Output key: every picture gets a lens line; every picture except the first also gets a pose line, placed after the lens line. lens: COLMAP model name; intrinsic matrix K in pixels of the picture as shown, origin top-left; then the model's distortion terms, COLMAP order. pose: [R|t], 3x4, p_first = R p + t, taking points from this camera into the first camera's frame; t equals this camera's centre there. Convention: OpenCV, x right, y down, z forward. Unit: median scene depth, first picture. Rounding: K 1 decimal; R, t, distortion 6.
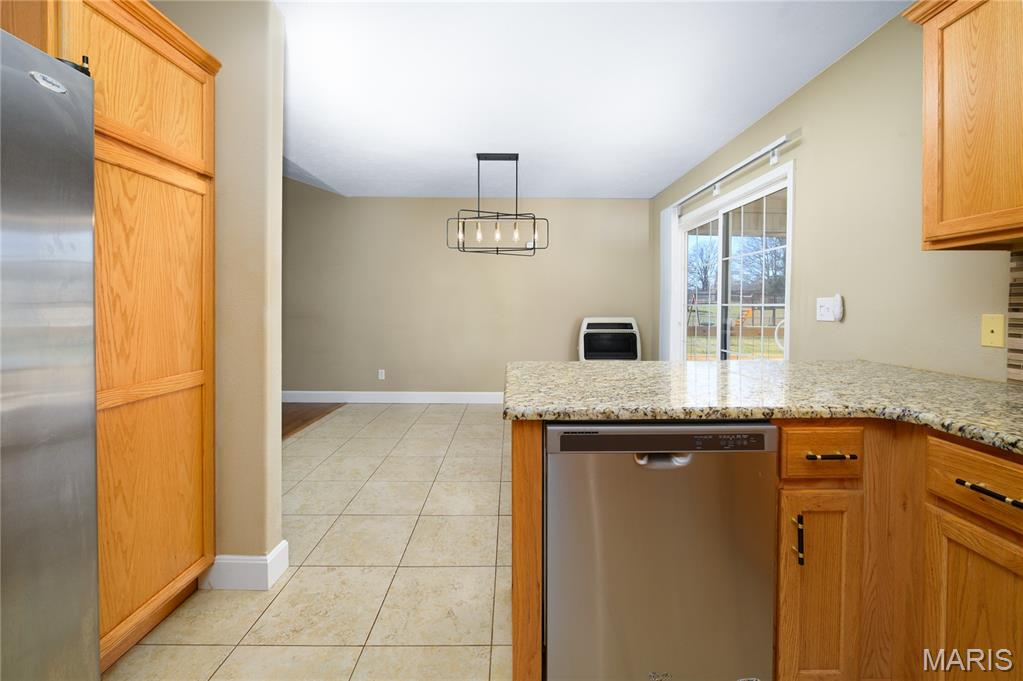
lens RADIAL K [[419.8, 0, 517.8], [0, 419.8, 311.6], [0, 0, 1]] dist [-0.007706, 0.000619]
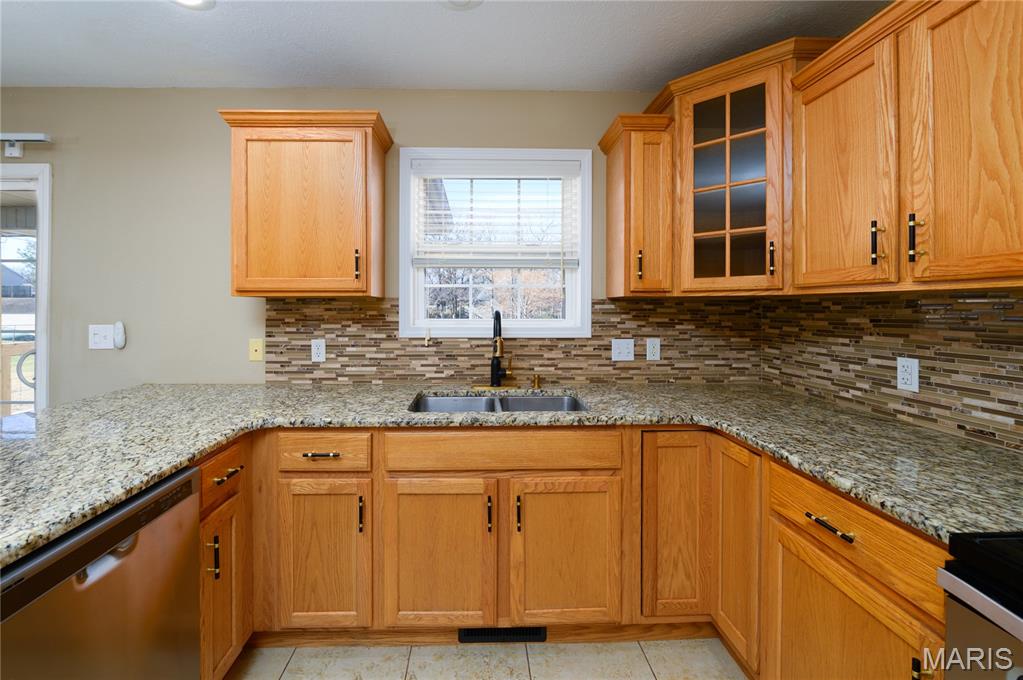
lens RADIAL K [[423.2, 0, 486.1], [0, 423.2, 307.0], [0, 0, 1]] dist [-0.009995, -0.000209]
pose [[-0.013186, -0.004491, 0.999903, -0.400381], [0.014938, 0.999877, 0.004688, -0.112054], [-0.999801, 0.014998, -0.013117, 0.222444]]
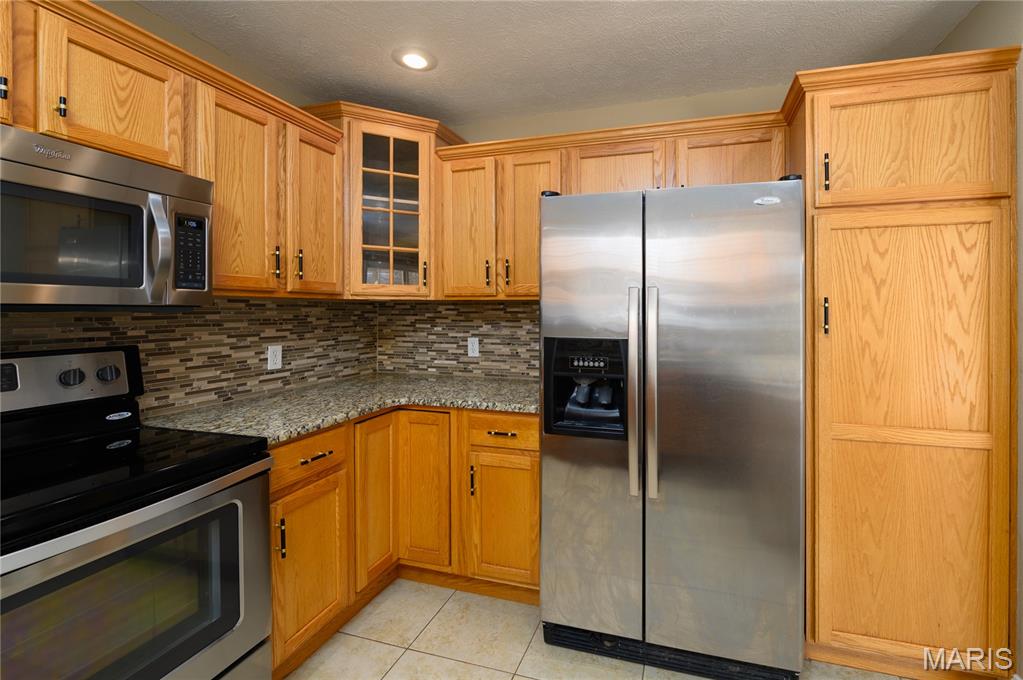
lens RADIAL K [[423.2, 0, 572.9], [0, 423.2, 309.5], [0, 0, 1]] dist [-0.009995, -0.000209]
pose [[-0.272387, -0.005158, -0.962174, 0.350818], [-0.018793, 0.999823, -0.000040, -0.114872], [0.962004, 0.018071, -0.272436, 0.554355]]
